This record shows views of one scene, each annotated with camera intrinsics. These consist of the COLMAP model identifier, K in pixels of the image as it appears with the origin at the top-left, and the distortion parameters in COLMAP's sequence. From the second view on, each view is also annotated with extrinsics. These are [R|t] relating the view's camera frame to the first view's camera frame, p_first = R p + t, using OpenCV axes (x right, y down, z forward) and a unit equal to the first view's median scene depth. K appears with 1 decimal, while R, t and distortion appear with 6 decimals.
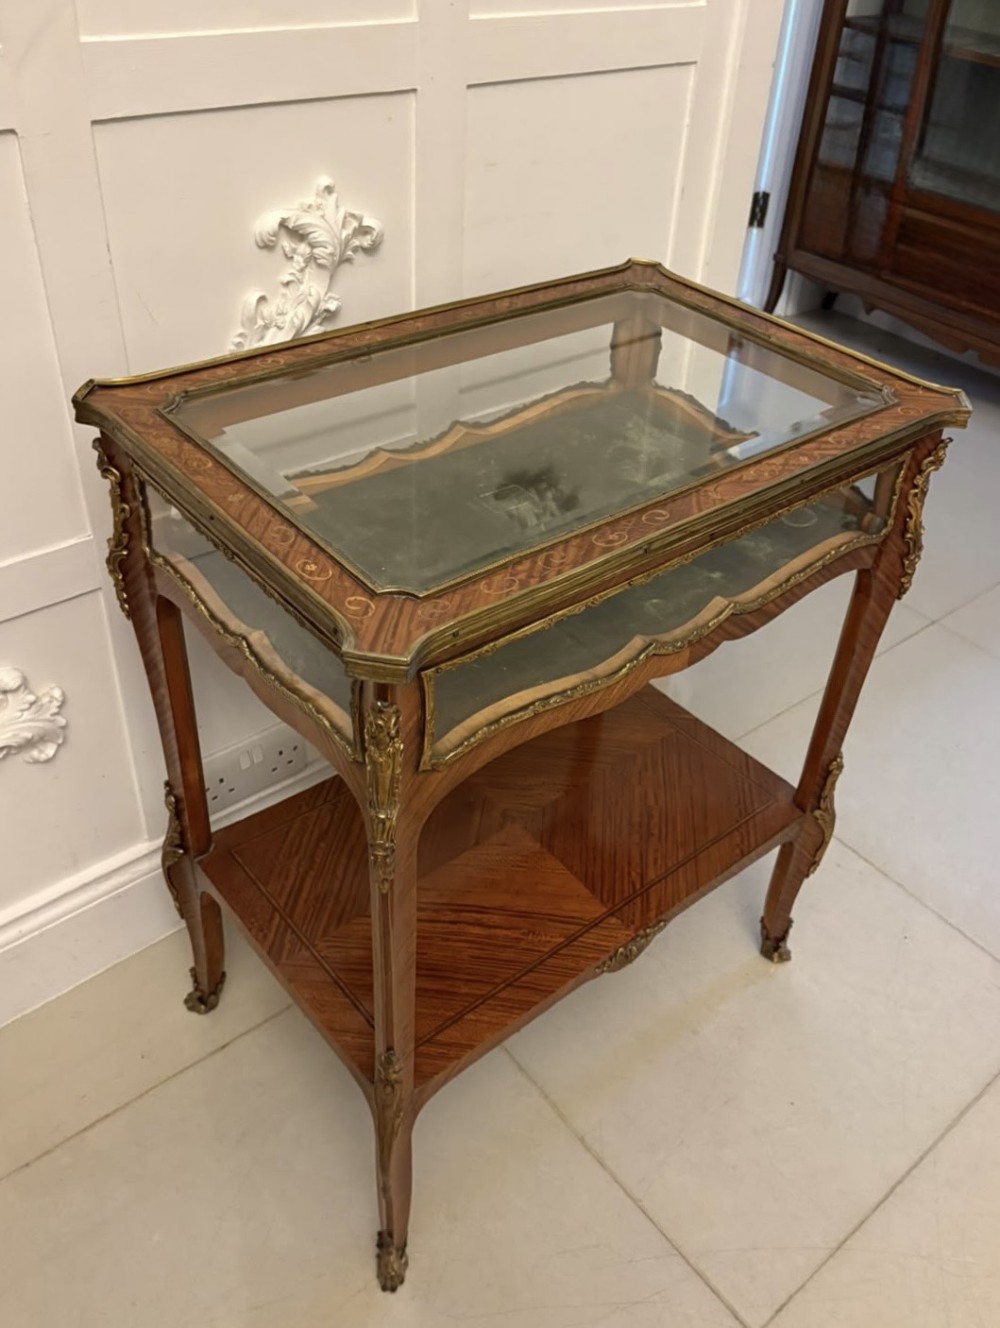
lens RADIAL K [[1160.2, 0, 562.3], [0, 1160.2, 604.2], [0, 0, 1]] dist [0.038768, -0.047384]
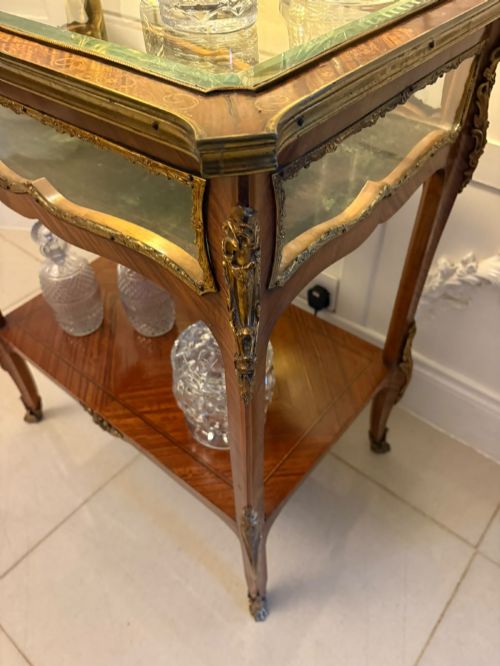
lens RADIAL K [[518.7, 0, 250.6], [0, 518.7, 339.4], [0, 0, 1]] dist [0.020932, -0.035524]
pose [[0.153388, 0.654449, -0.740384, 0.533587], [-0.547154, 0.680159, 0.487858, -0.211590], [0.822857, 0.330272, 0.462413, 0.847752]]
